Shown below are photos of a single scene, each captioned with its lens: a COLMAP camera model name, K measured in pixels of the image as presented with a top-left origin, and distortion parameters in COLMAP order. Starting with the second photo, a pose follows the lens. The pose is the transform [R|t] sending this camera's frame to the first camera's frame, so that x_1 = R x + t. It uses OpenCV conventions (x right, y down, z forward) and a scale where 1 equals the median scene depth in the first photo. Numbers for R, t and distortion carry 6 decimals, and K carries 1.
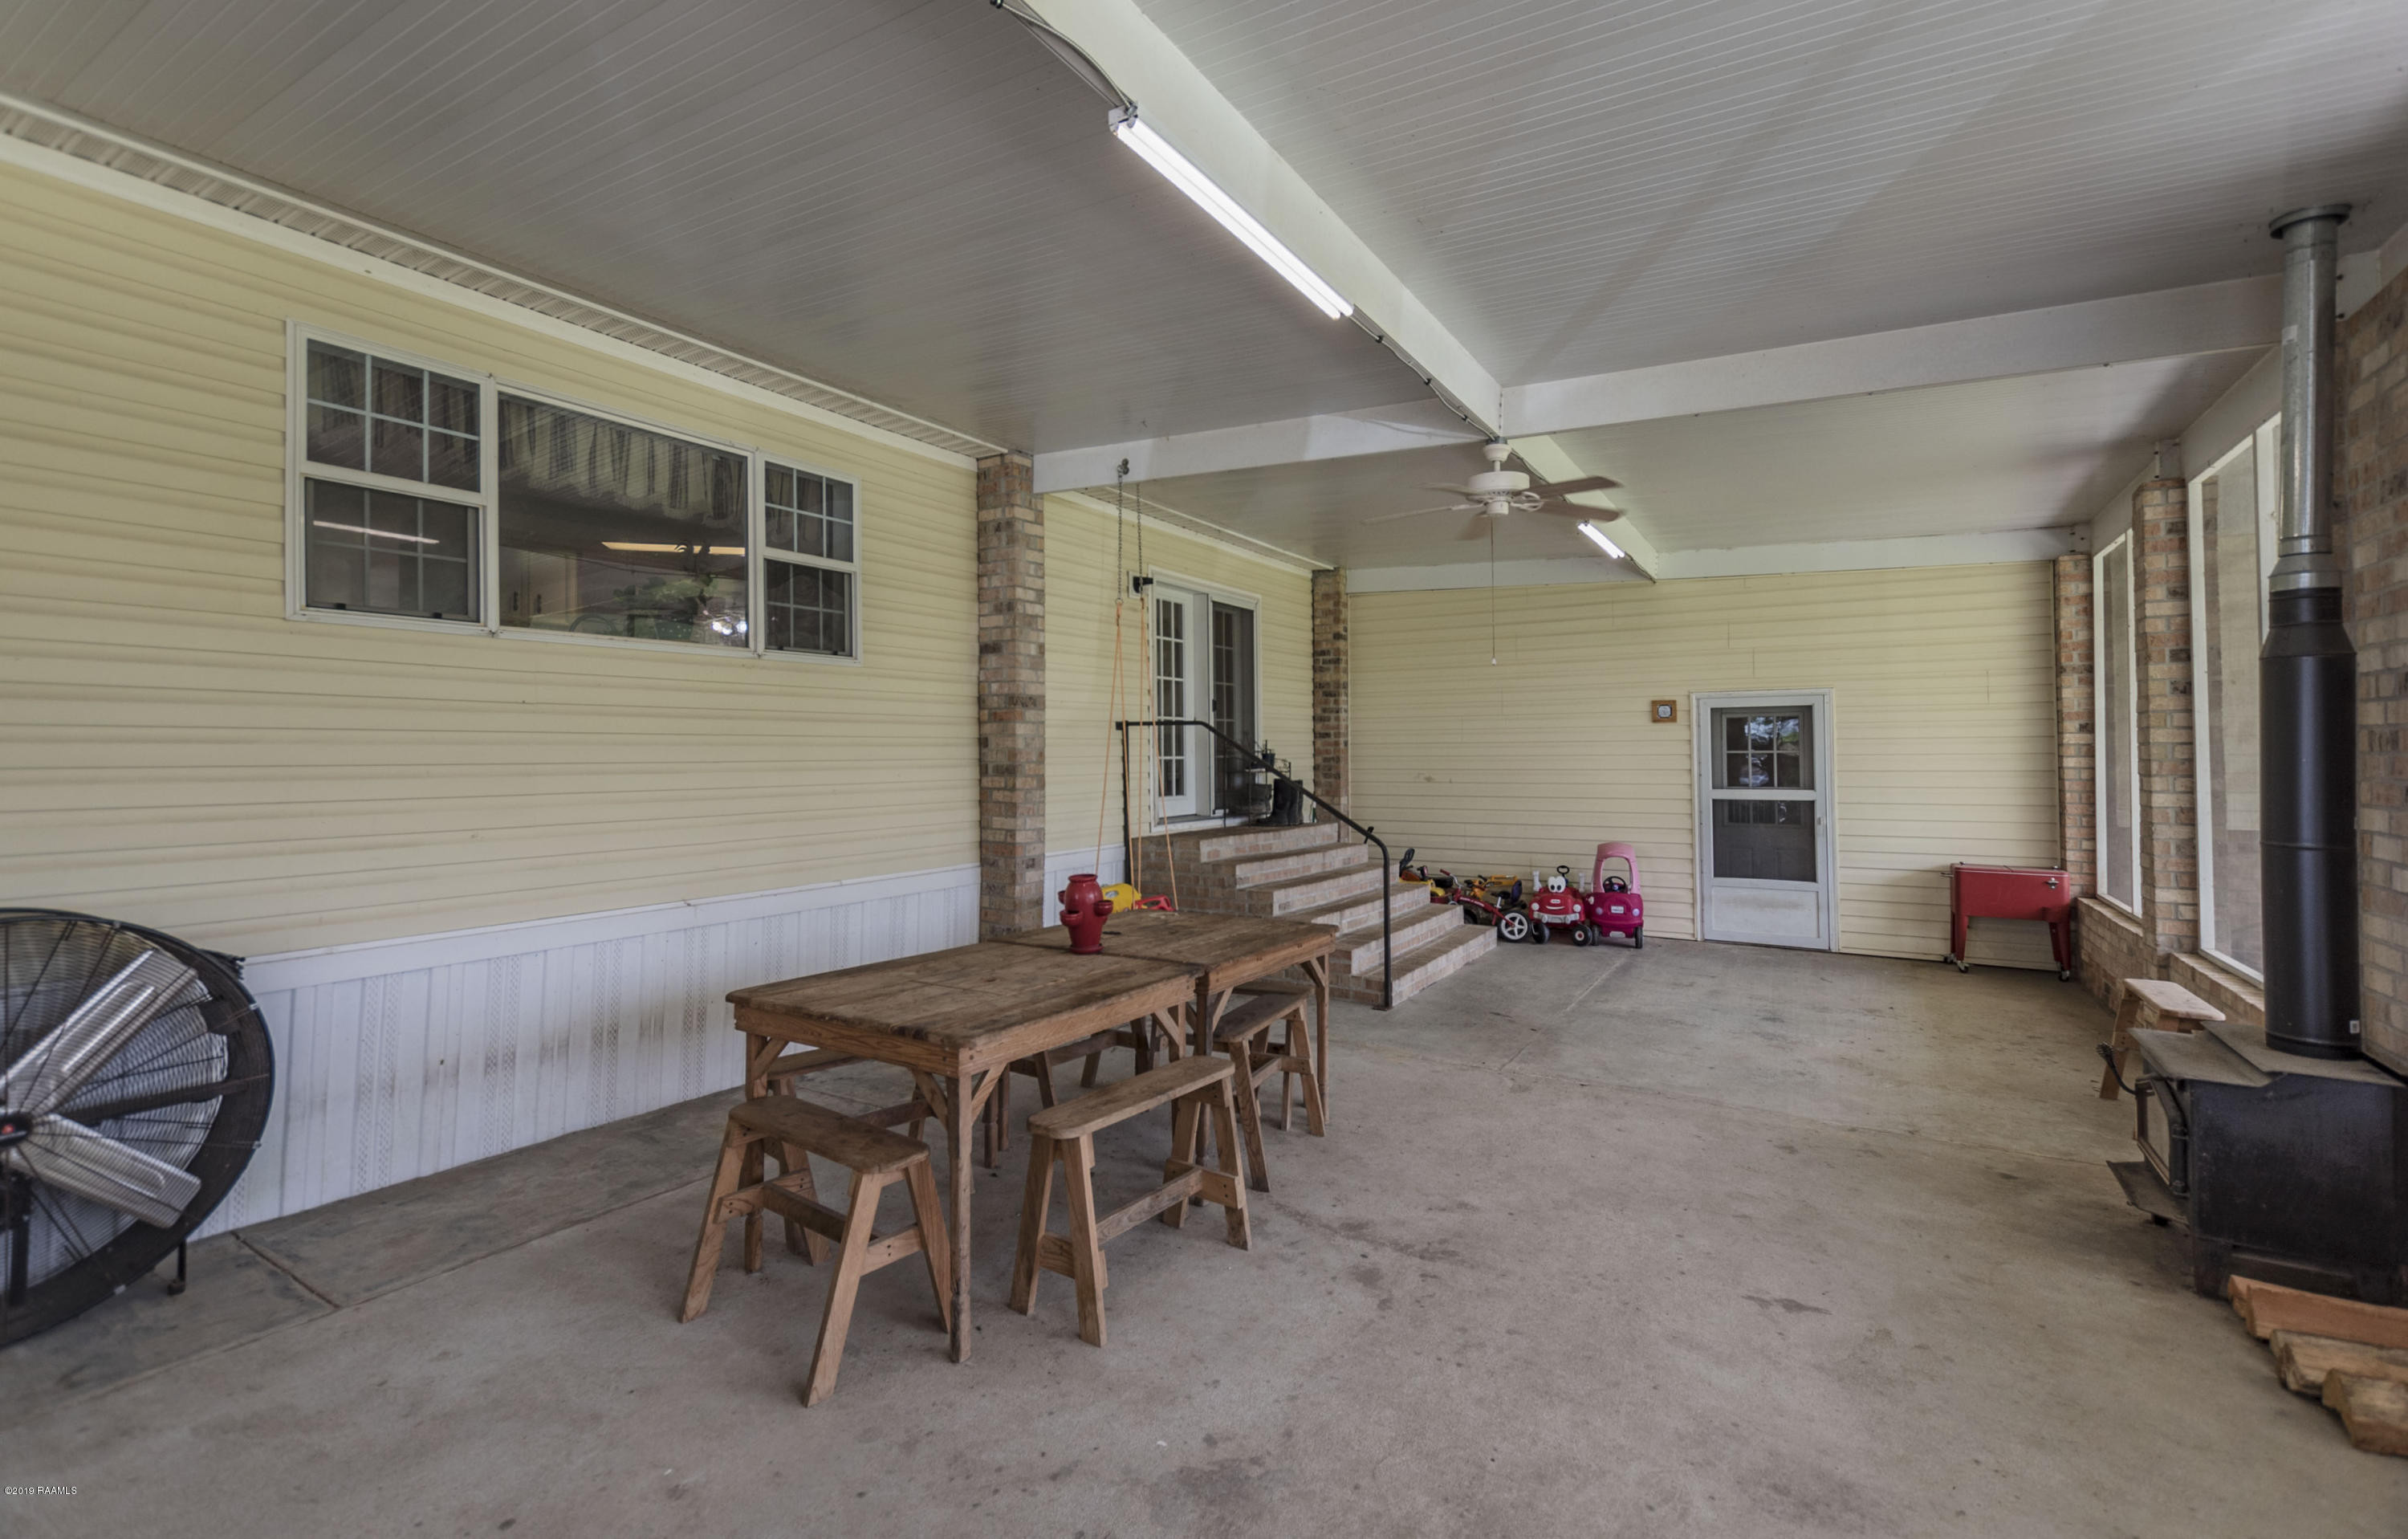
lens RADIAL K [[1055.7, 0, 1205.4], [0, 1055.7, 734.5], [0, 0, 1]] dist [0.016755, -0.000440]
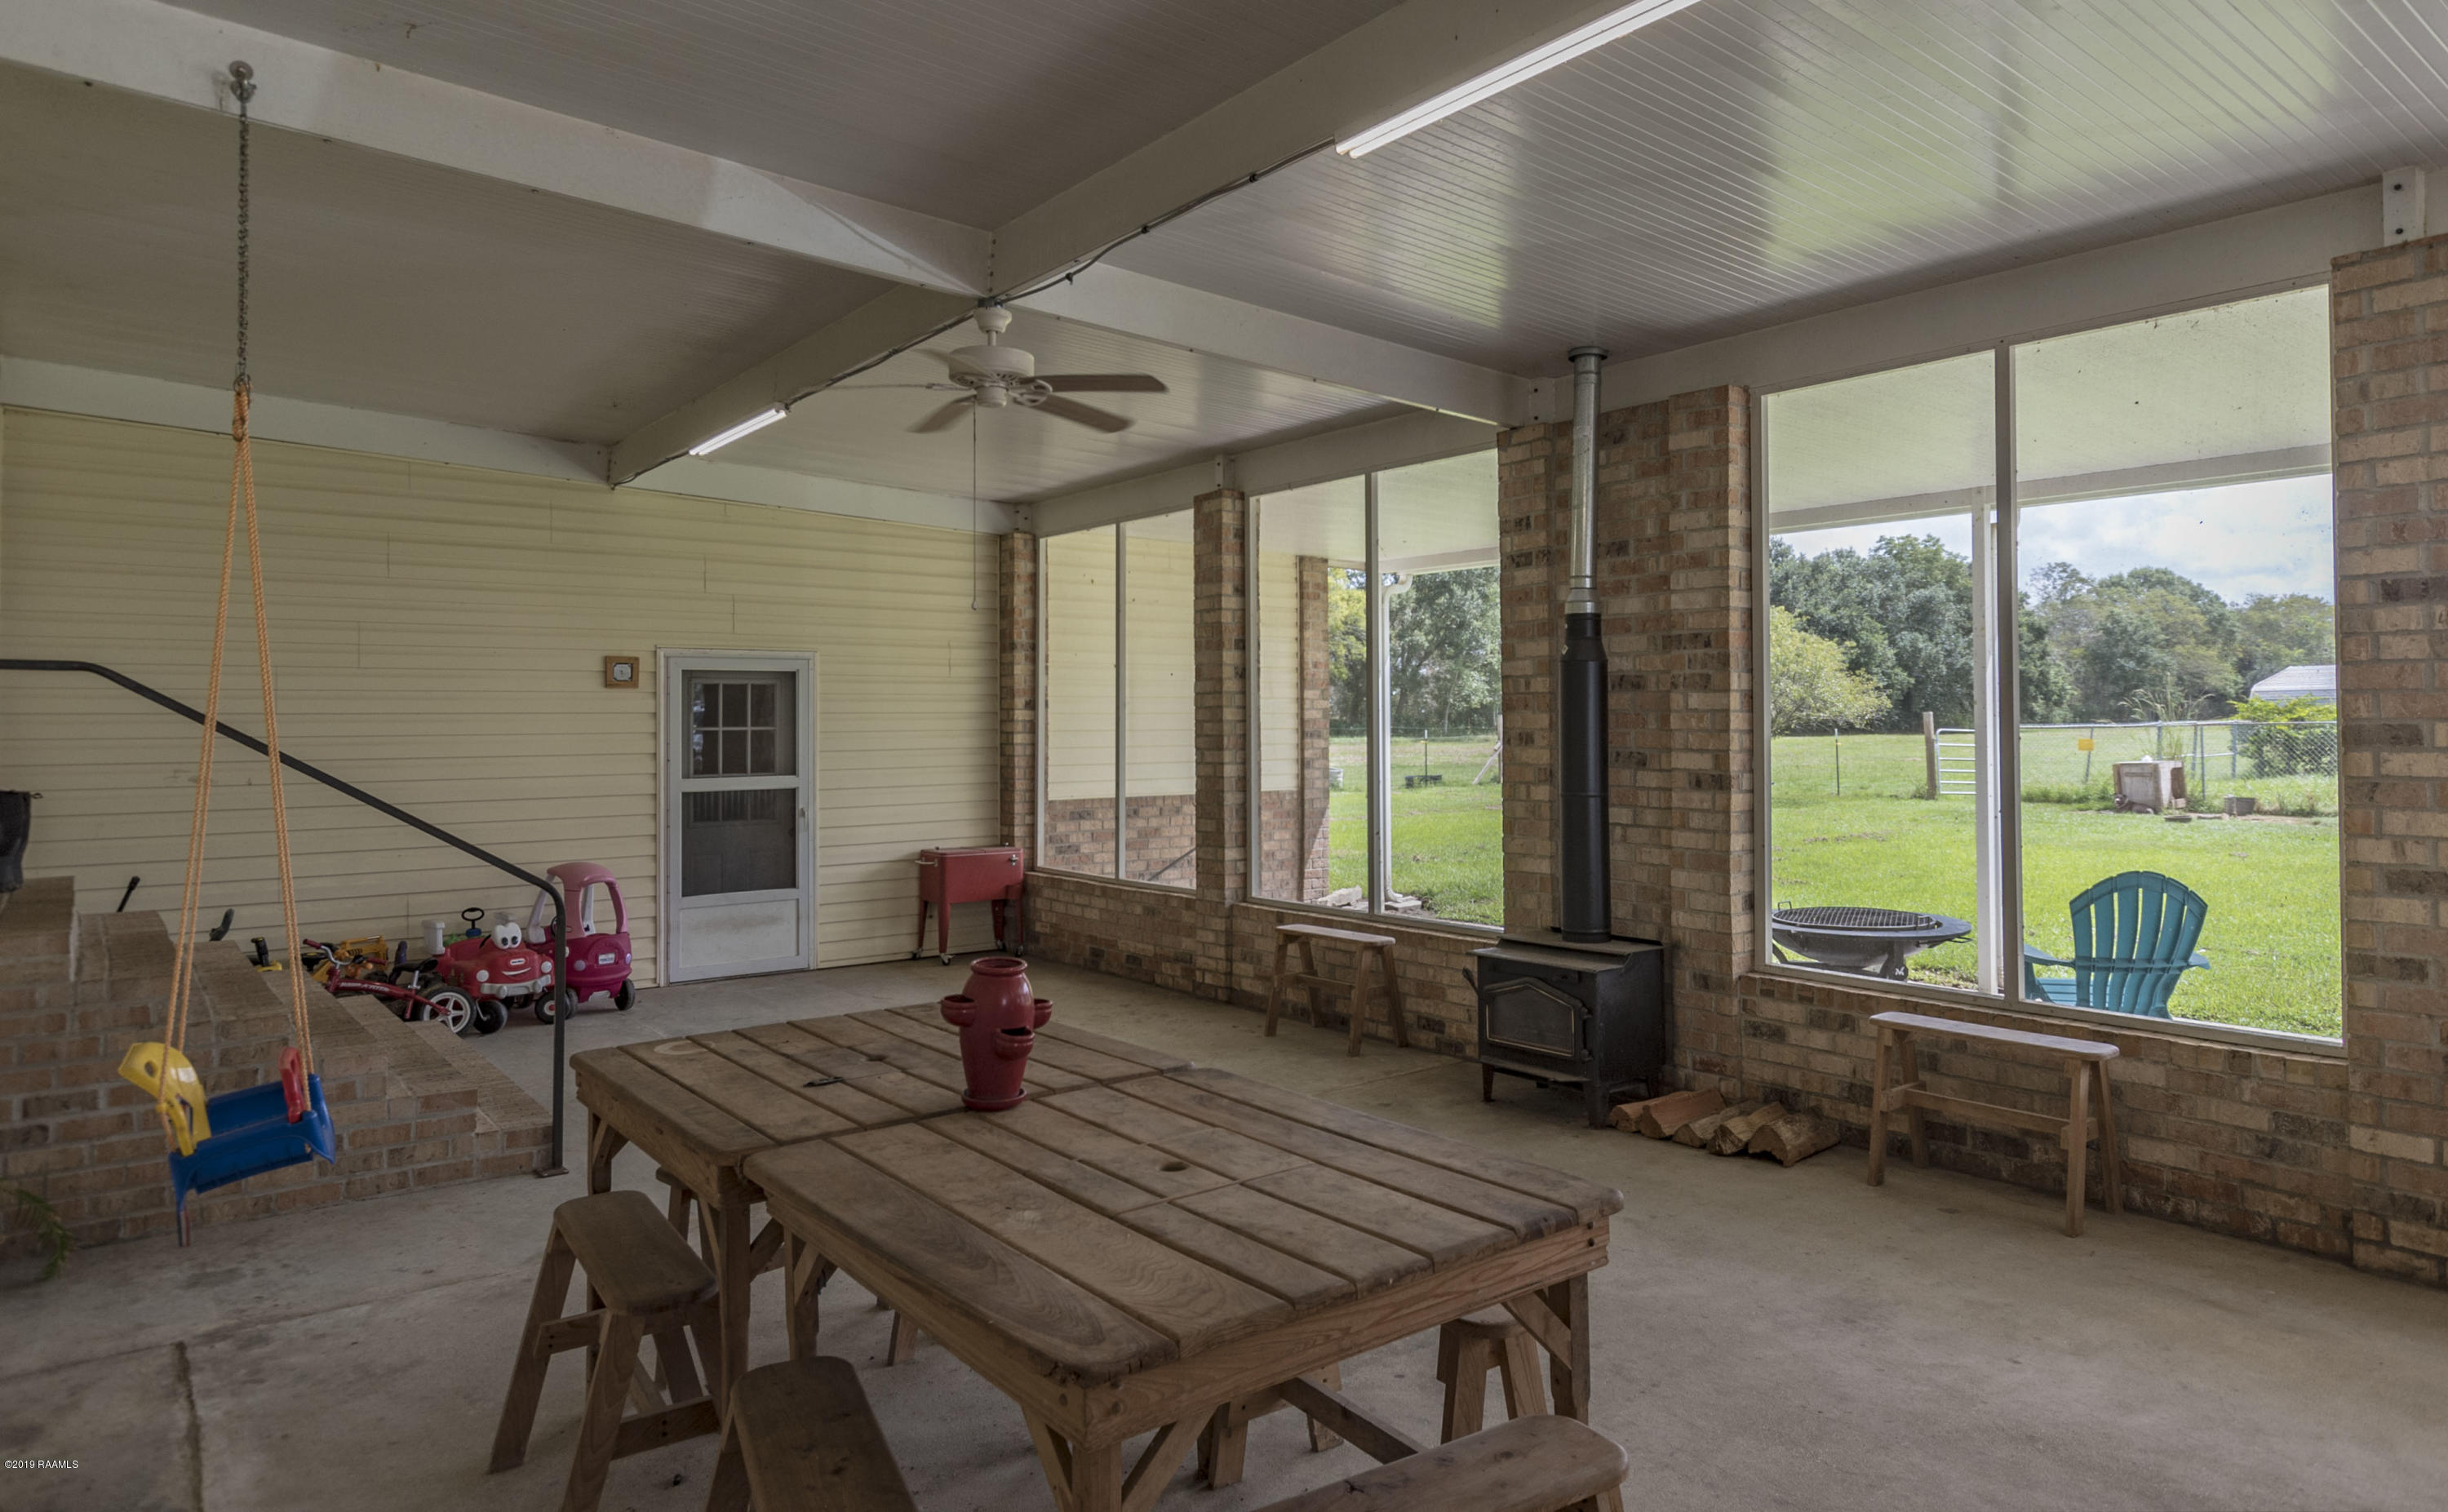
lens RADIAL K [[1458.2, 0, 1221.0], [0, 1458.2, 706.0], [0, 0, 1]] dist [0.004155, -0.000194]
pose [[0.354918, 0.012683, 0.934812, -0.360936], [-0.014188, 0.999866, -0.008179, 0.003387], [-0.934790, -0.010360, 0.355050, 0.294829]]
